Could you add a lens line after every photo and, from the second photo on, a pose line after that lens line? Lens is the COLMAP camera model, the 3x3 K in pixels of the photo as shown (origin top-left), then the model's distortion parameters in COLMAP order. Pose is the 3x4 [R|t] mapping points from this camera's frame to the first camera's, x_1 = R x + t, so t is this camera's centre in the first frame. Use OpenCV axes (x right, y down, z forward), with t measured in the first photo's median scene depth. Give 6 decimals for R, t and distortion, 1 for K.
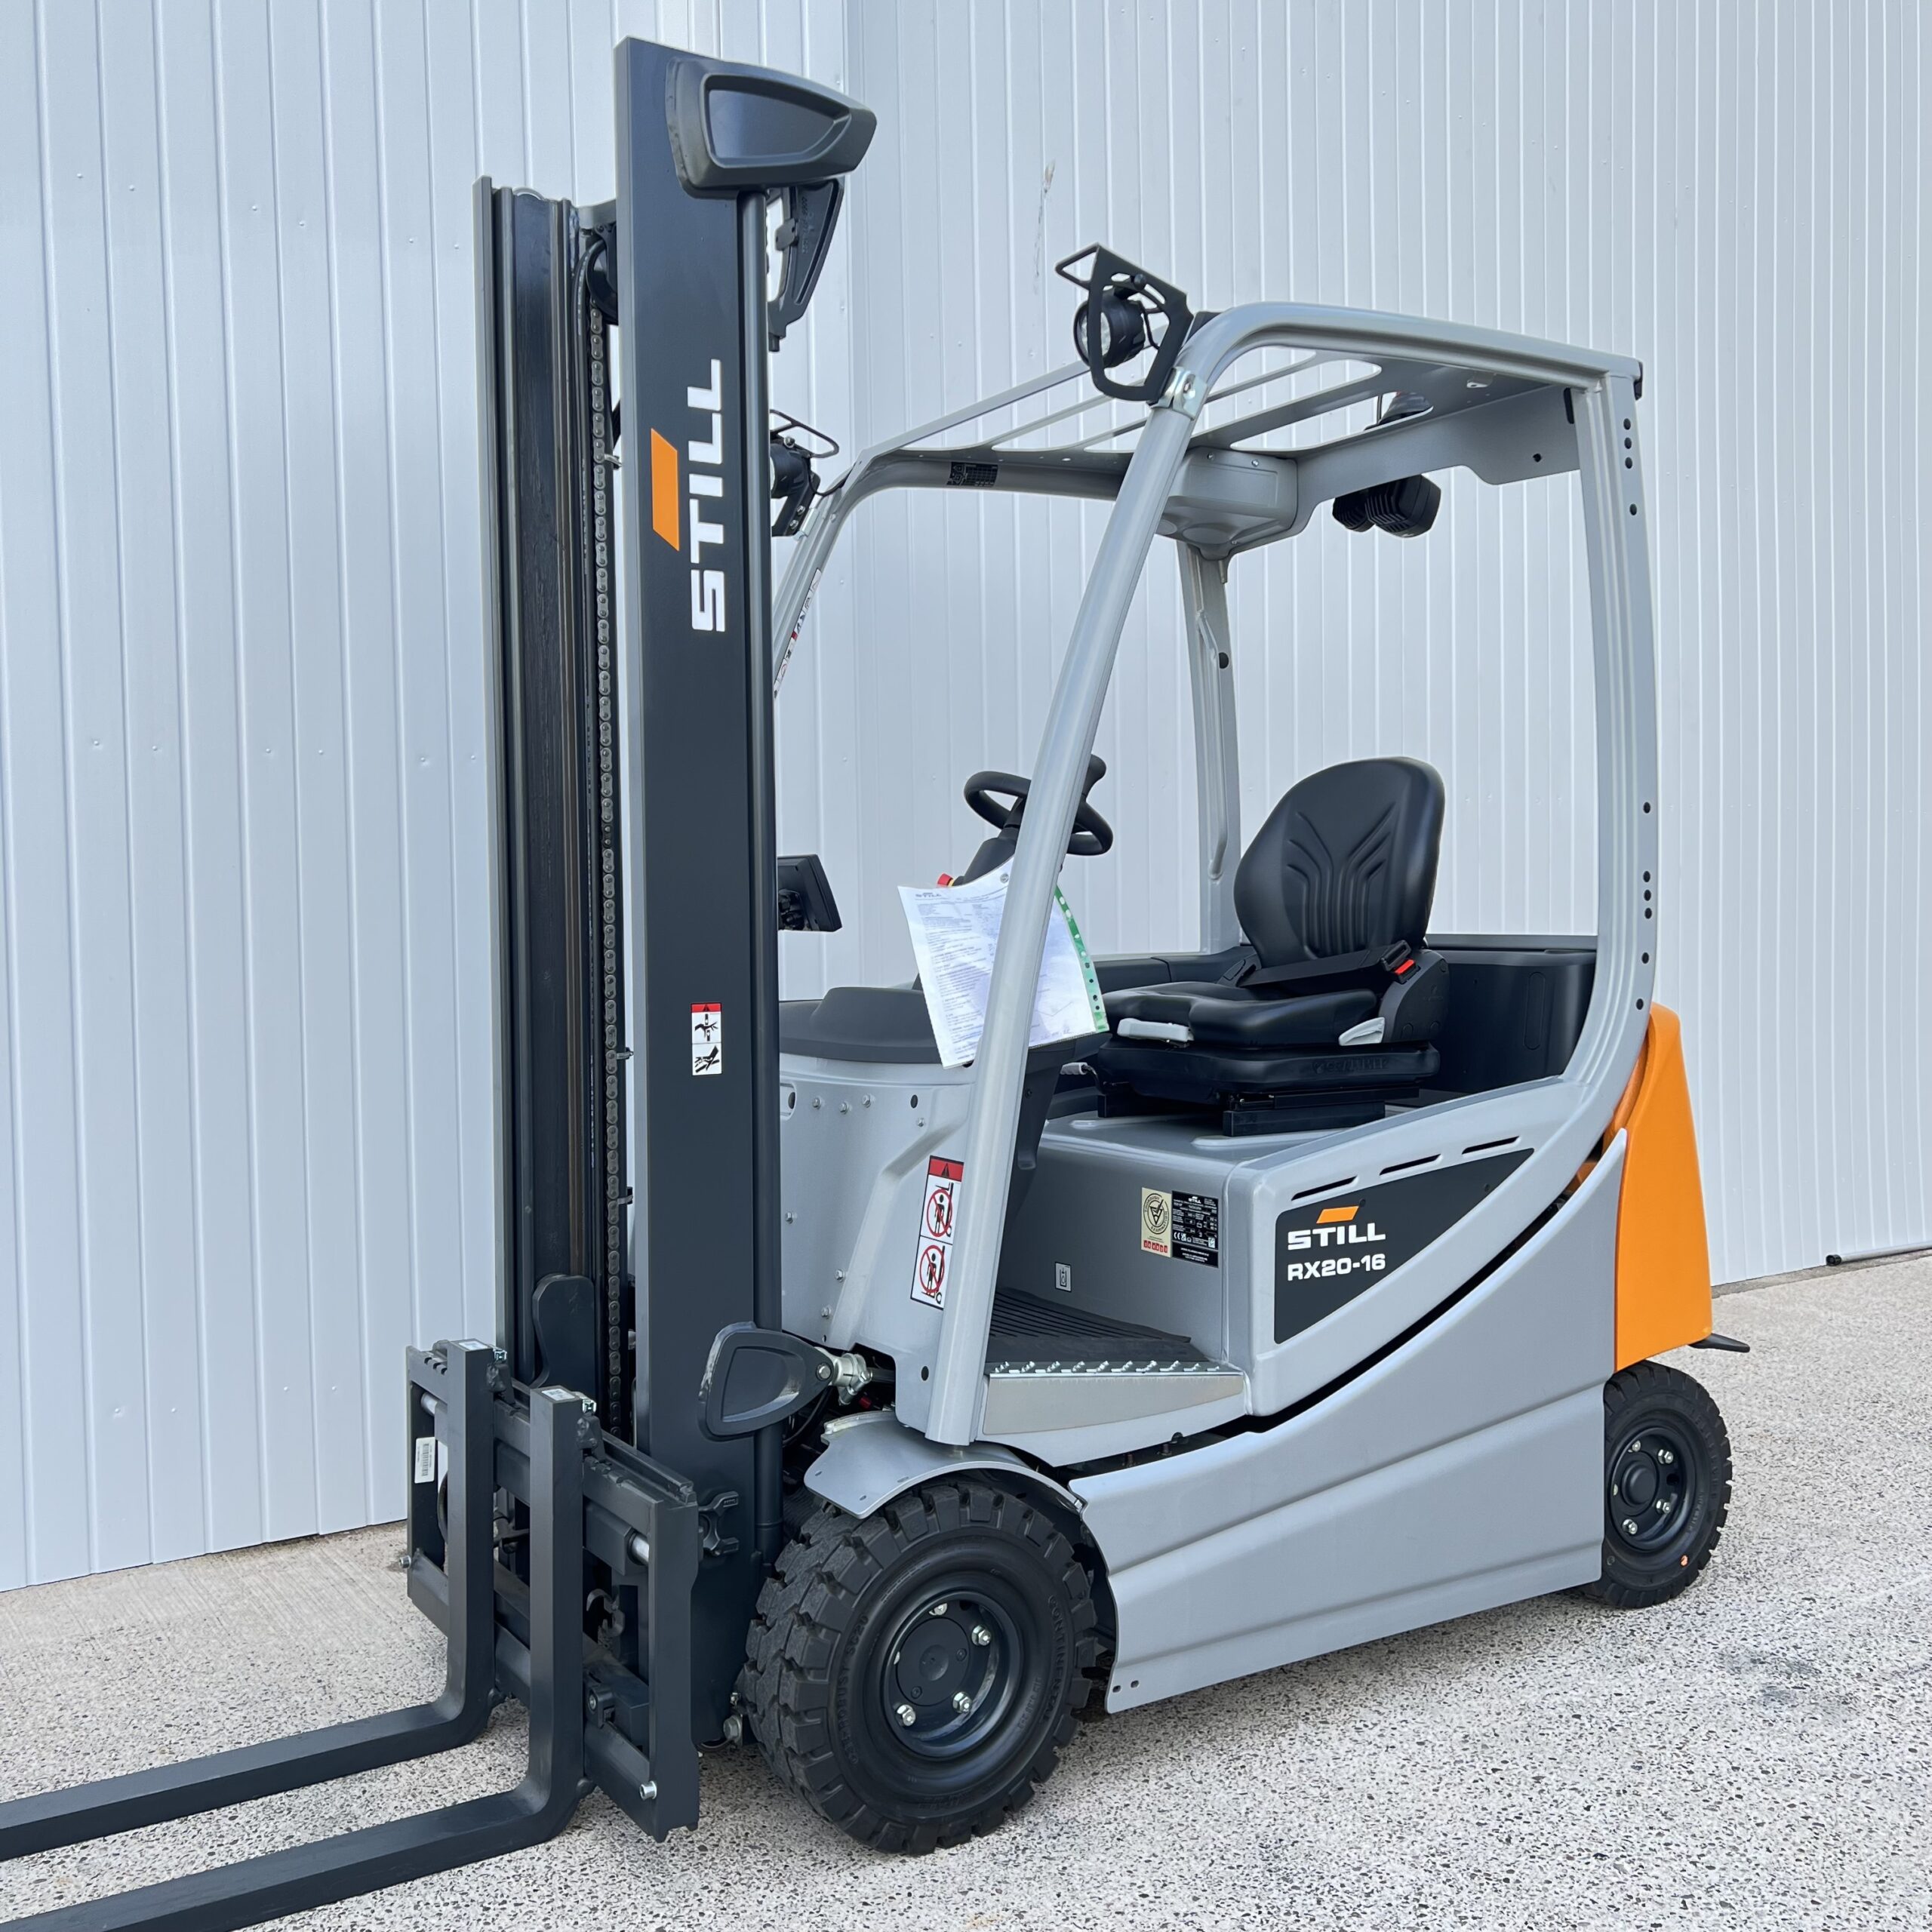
lens RADIAL K [[1911.9, 0, 966.0], [0, 1911.9, 966.0], [0, 0, 1]] dist [0.159363, -0.244926]
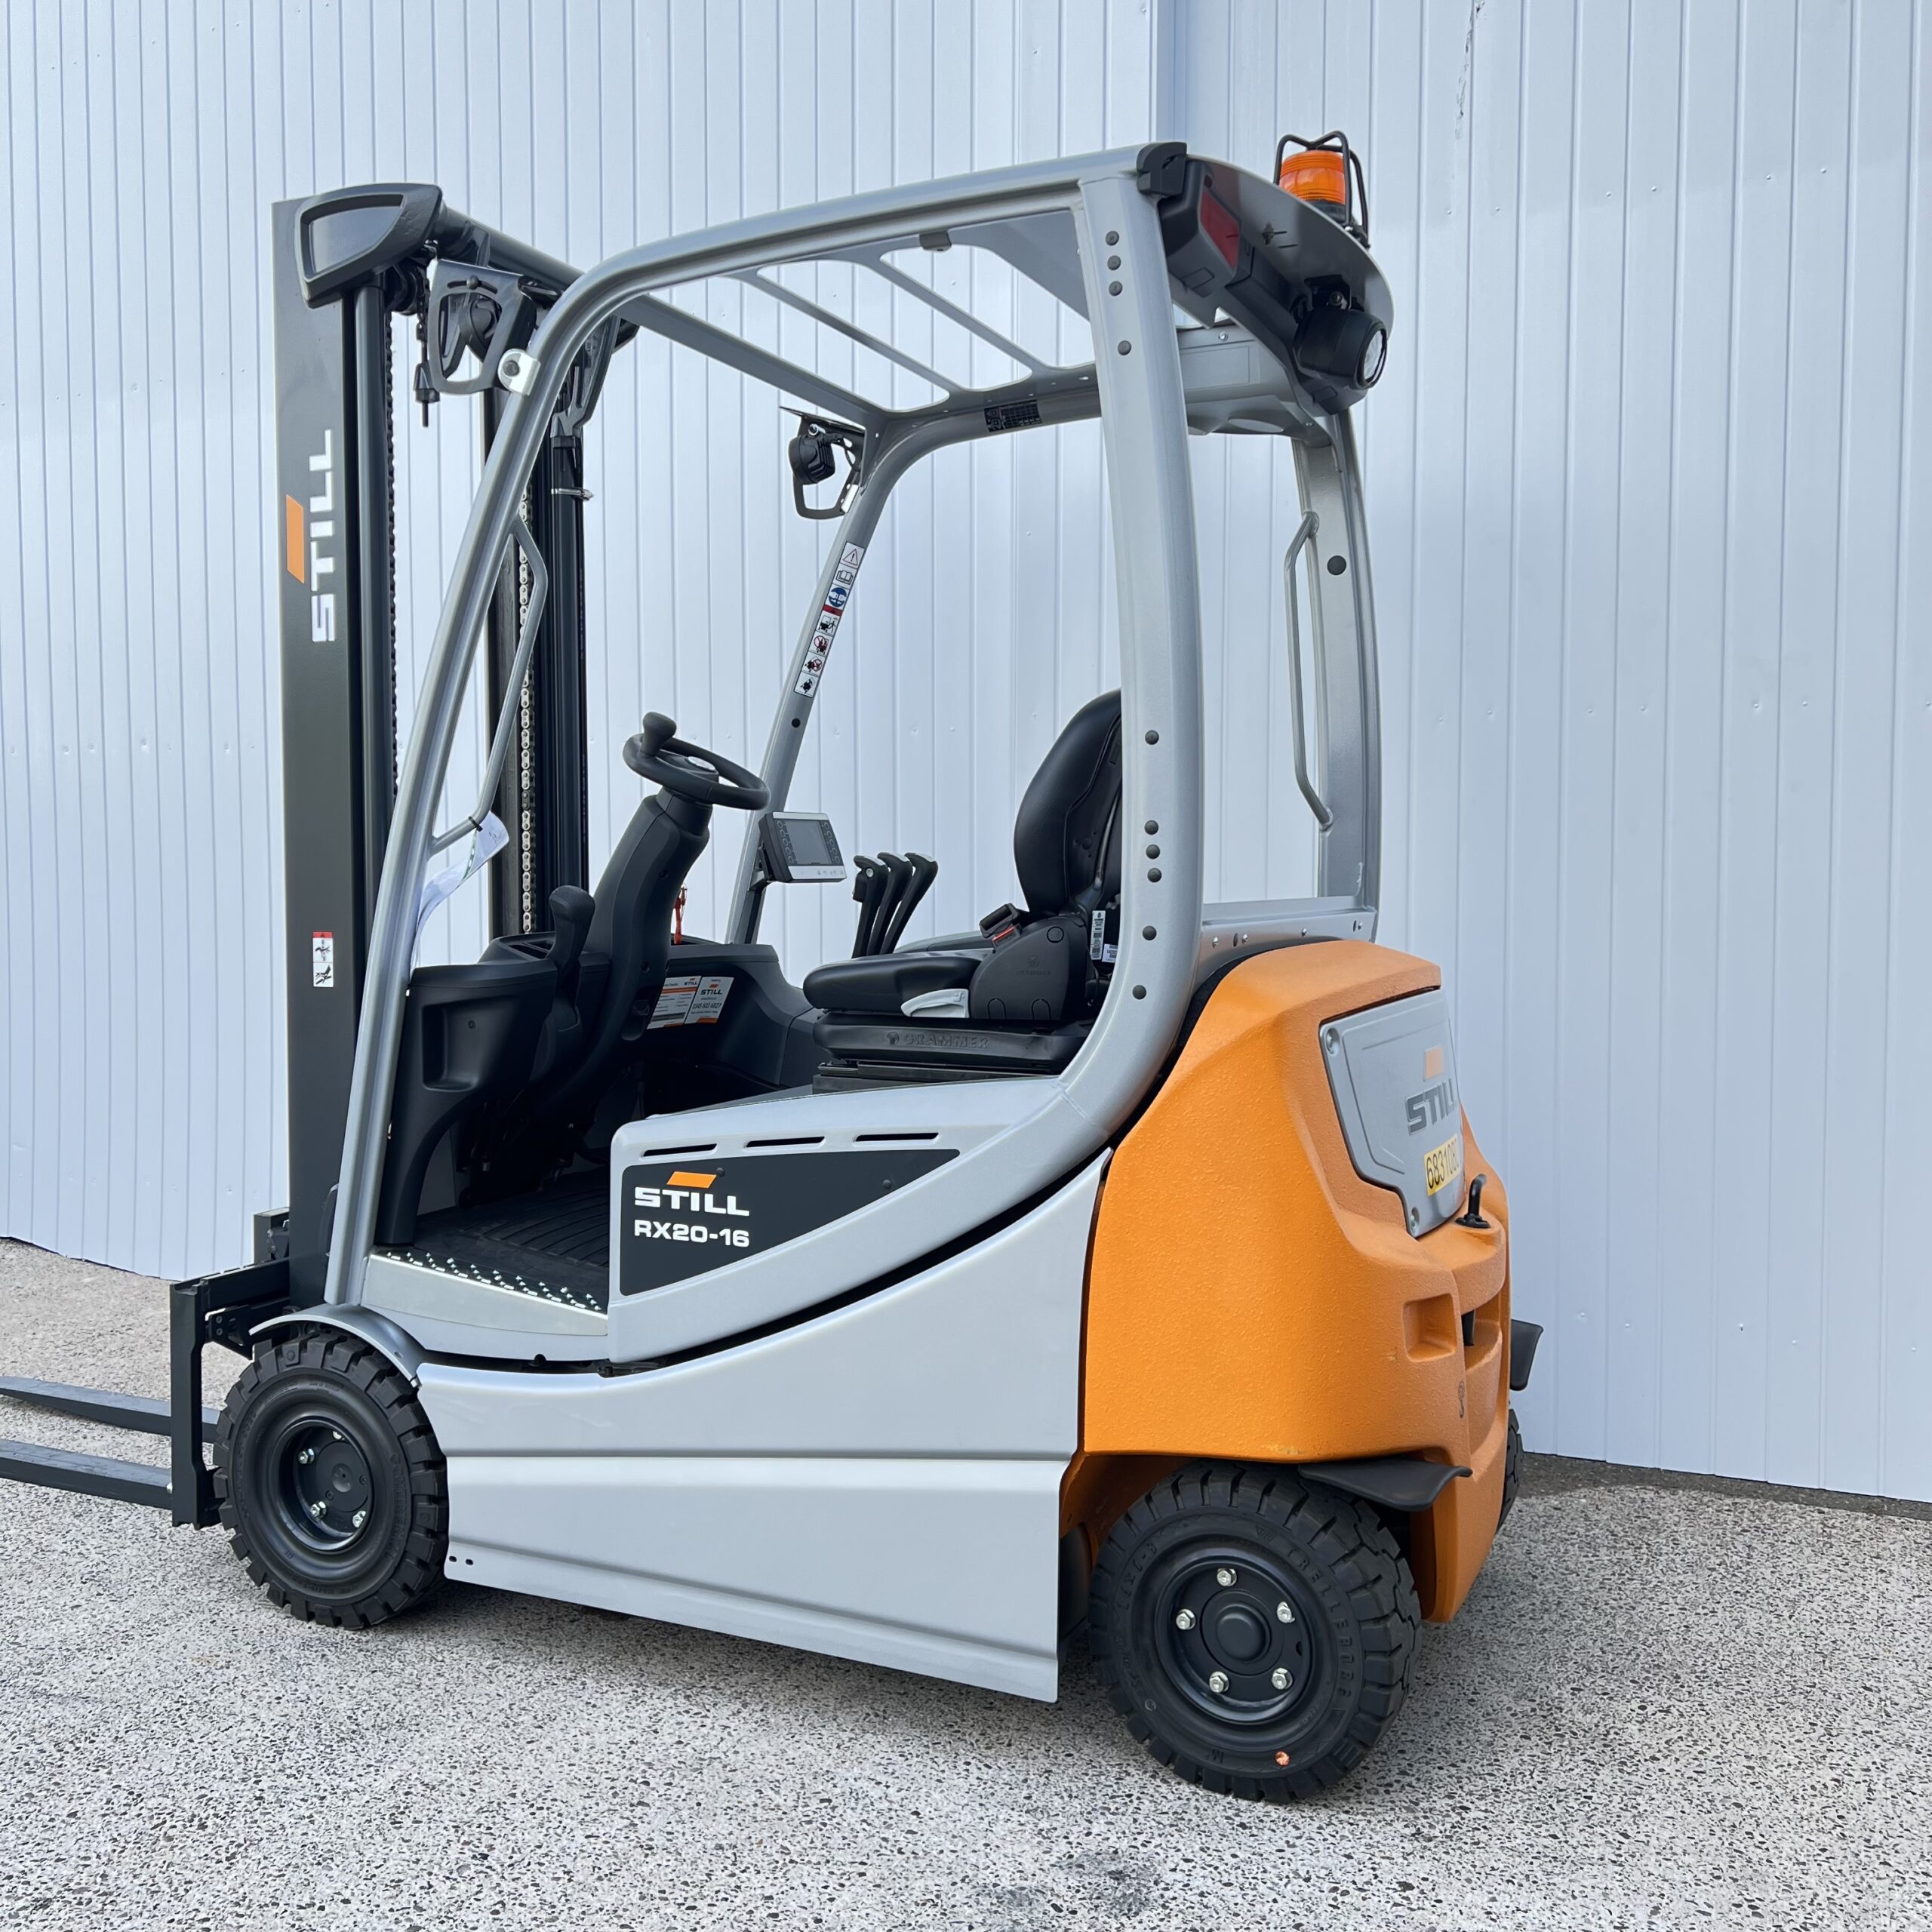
lens RADIAL K [[1911.8, 0, 928.3], [0, 1911.8, 952.3], [0, 0, 1]] dist [0.148846, -0.251469]
pose [[0.529278, 0.045543, -0.847225, 1.069349], [-0.030724, 0.998932, 0.034504, -0.021607], [0.847892, 0.007768, 0.530112, 0.592229]]
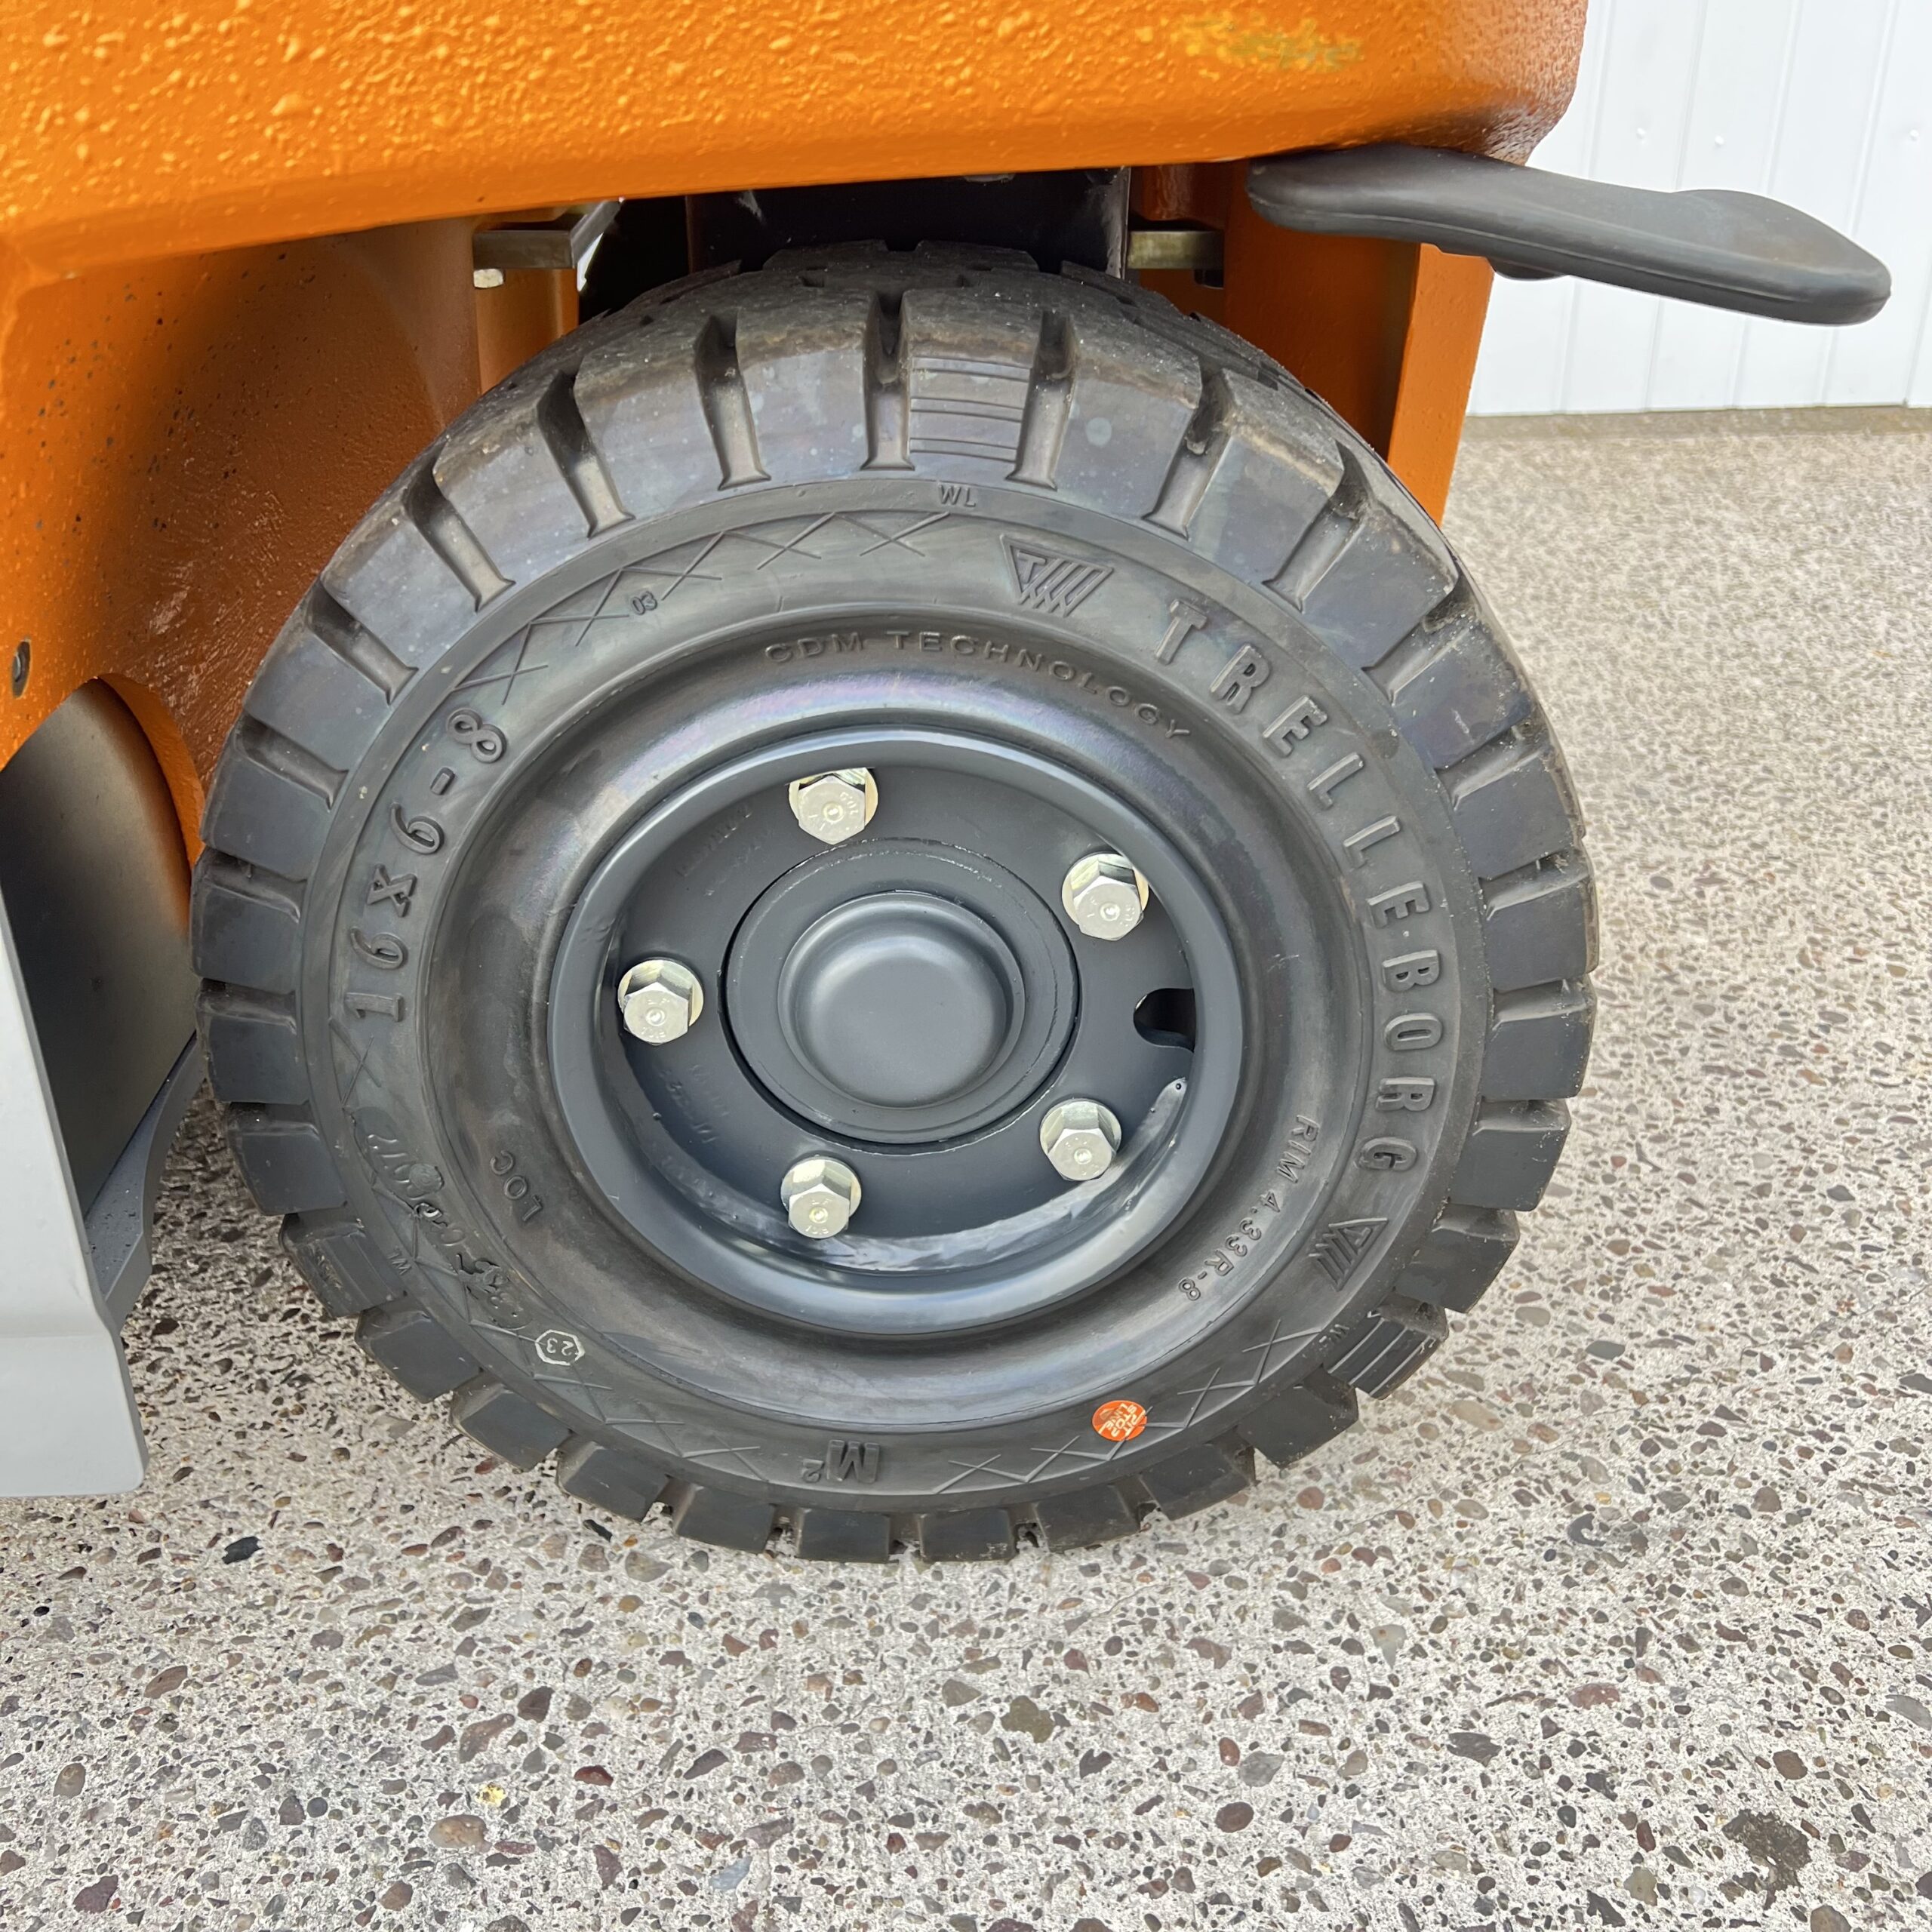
lens RADIAL K [[1897.5, 0, 965.3], [0, 1897.5, 1020.5], [0, 0, 1]] dist [0.118315, -0.227293]
pose [[0.873379, 0.253355, -0.415957, 0.499145], [-0.026441, 0.877455, 0.478929, 0.217041], [0.486323, -0.407288, 0.773050, 1.028660]]
